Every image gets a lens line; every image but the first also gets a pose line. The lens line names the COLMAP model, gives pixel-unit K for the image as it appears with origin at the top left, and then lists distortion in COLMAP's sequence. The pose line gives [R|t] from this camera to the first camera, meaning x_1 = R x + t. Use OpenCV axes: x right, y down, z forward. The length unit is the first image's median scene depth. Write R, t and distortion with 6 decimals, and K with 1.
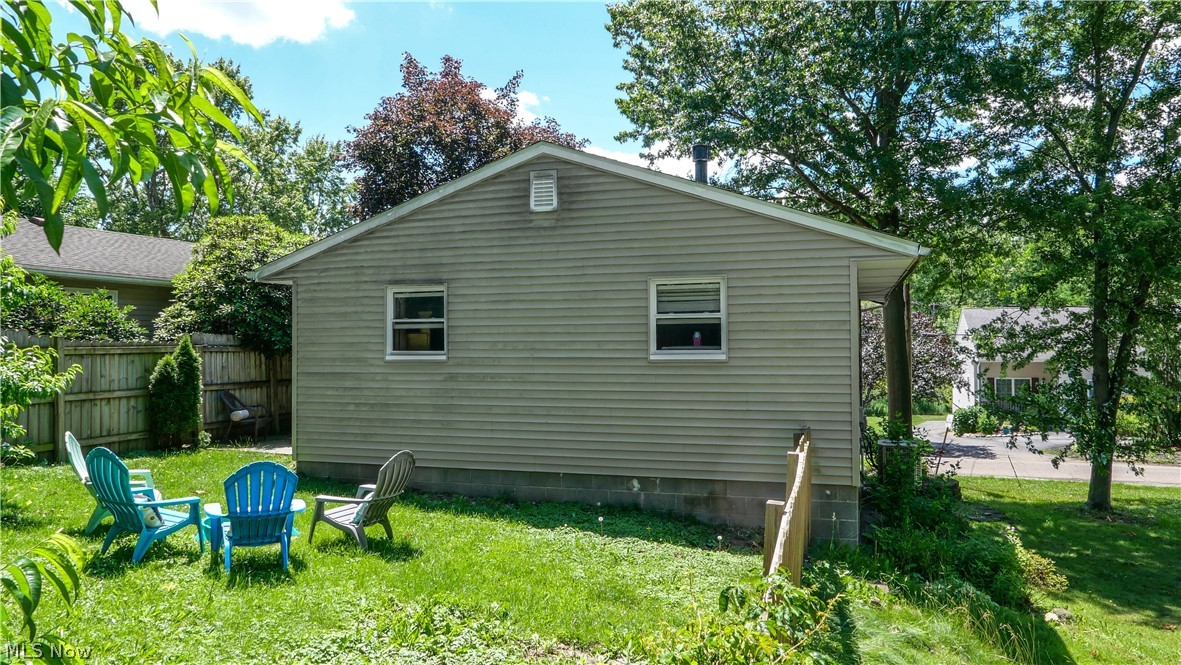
lens RADIAL K [[810.4, 0, 589.7], [0, 810.4, 321.3], [0, 0, 1]] dist [-0.003734, 0.005139]
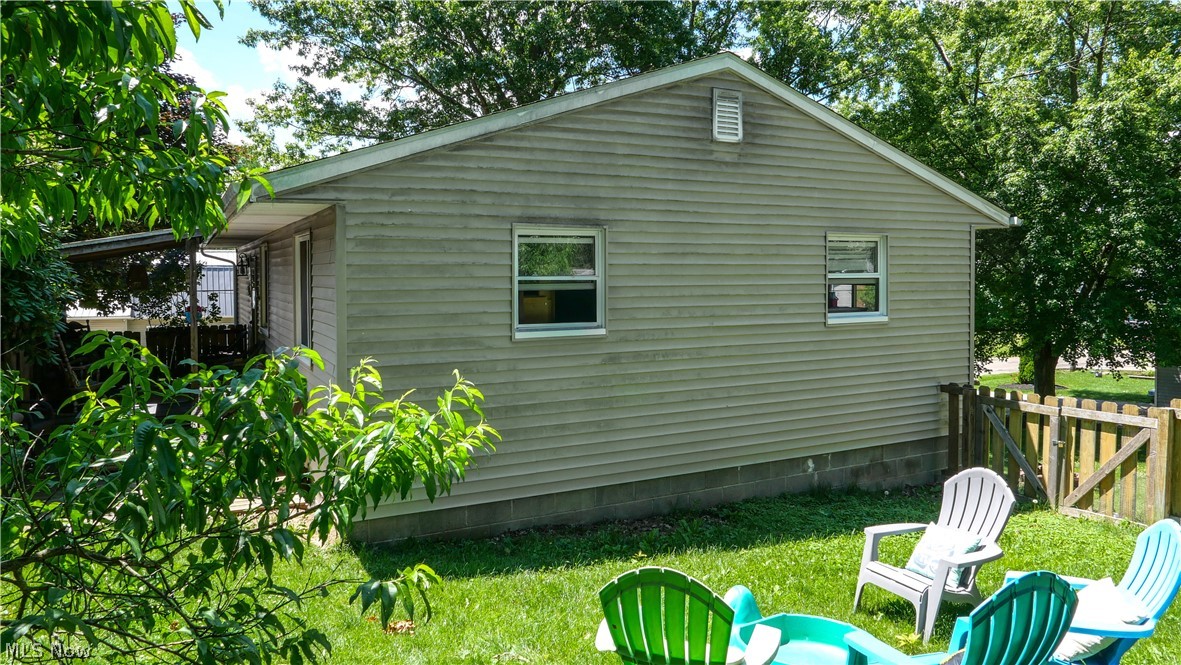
lens RADIAL K [[810.4, 0, 629.7], [0, 810.4, 326.6], [0, 0, 1]] dist [-0.003734, 0.005139]
pose [[0.688175, -0.029481, 0.724946, -0.669278], [0.005673, 0.999362, 0.035255, 0.015714], [-0.725523, -0.020149, 0.687903, 0.494717]]
